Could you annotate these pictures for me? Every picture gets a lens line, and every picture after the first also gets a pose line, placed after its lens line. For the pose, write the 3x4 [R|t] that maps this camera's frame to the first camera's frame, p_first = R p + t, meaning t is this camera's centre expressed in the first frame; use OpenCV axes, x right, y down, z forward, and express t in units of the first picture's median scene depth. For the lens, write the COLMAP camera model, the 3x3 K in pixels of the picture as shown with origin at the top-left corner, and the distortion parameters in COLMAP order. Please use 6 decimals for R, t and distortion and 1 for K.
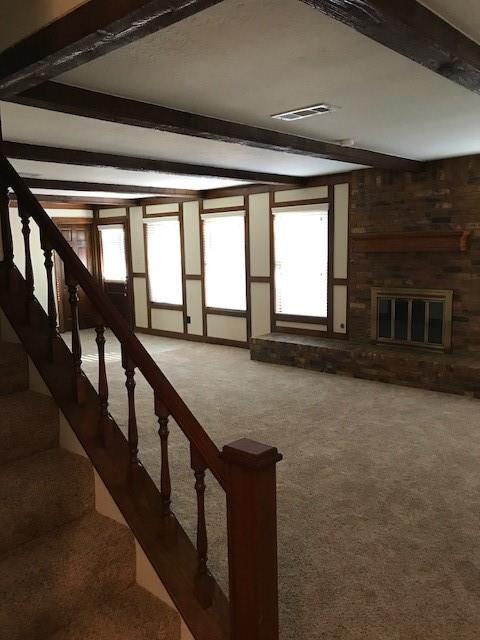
lens RADIAL K [[532.0, 0, 243.7], [0, 532.0, 323.0], [0, 0, 1]] dist [0.012563, -0.044601]
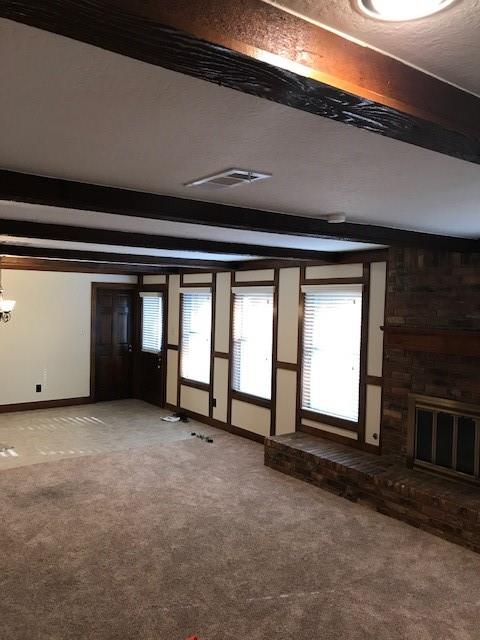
lens RADIAL K [[532.0, 0, 240.3], [0, 532.0, 316.2], [0, 0, 1]] dist [0.012563, -0.044601]
pose [[0.980184, 0.050393, -0.191571, 0.129351], [-0.073142, 0.990831, -0.113598, -0.065947], [0.184090, 0.125359, 0.974883, 0.161574]]
